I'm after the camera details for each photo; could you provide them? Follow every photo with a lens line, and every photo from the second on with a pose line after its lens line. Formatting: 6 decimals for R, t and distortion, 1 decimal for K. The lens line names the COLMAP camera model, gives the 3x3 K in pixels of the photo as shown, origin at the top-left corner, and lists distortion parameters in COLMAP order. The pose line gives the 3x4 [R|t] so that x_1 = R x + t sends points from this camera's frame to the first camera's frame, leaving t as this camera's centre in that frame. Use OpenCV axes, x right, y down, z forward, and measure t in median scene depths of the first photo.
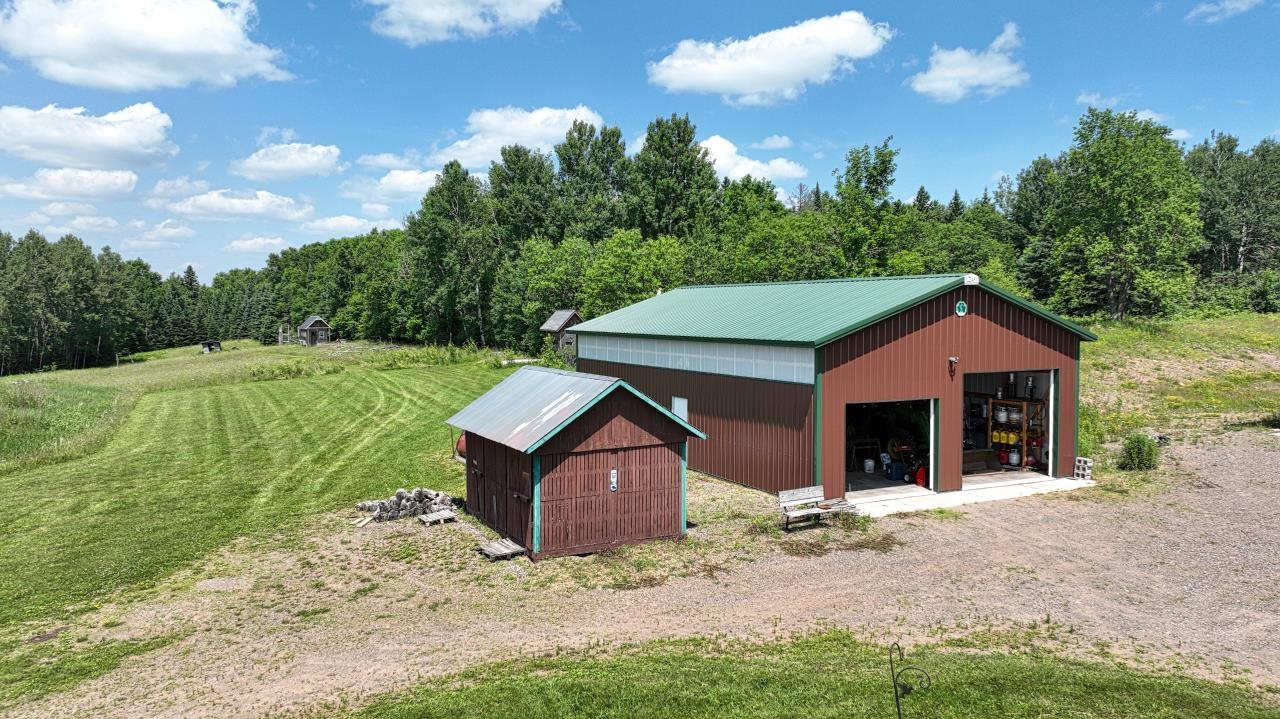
lens RADIAL K [[922.7, 0, 658.6], [0, 922.7, 350.2], [0, 0, 1]] dist [0.005804, 0.002279]
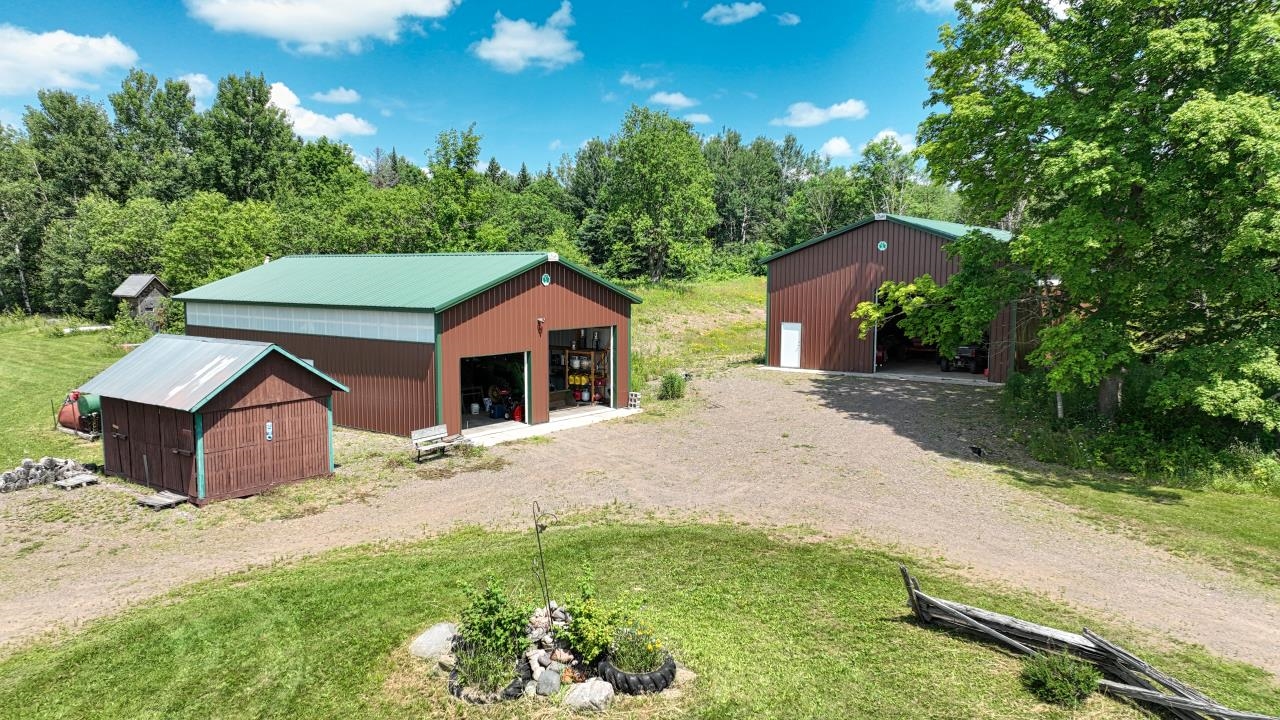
lens RADIAL K [[894.7, 0, 640.0], [0, 894.7, 360.0], [0, 0, 1]] dist [0.002719, 0.004041]
pose [[0.903768, -0.039996, 0.426151, -0.073476], [0.015621, 0.998043, 0.060541, -0.006551], [-0.427739, -0.048058, 0.902624, -0.149524]]
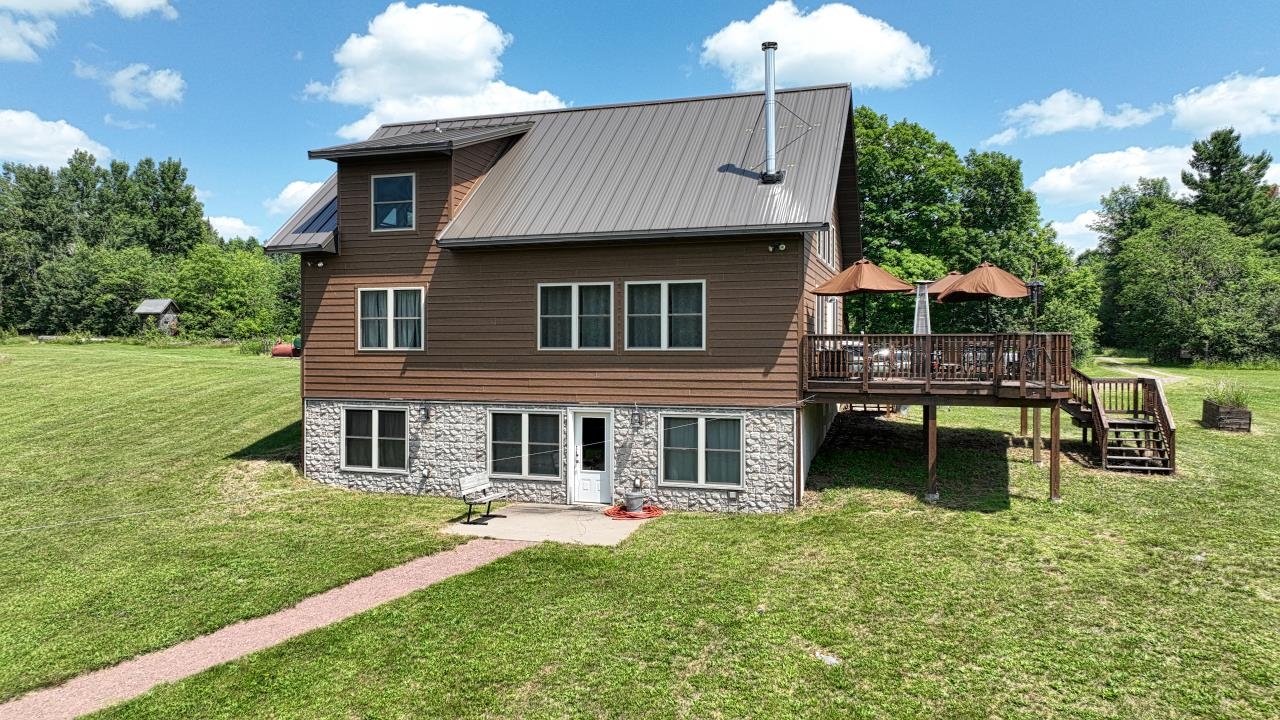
lens RADIAL K [[894.7, 0, 640.0], [0, 894.7, 360.0], [0, 0, 1]] dist [0.002719, 0.004041]
pose [[0.718816, -0.001210, 0.695199, -1.122689], [0.025949, 0.999348, -0.025091, 0.217279], [-0.694716, 0.036076, 0.718379, -0.996373]]
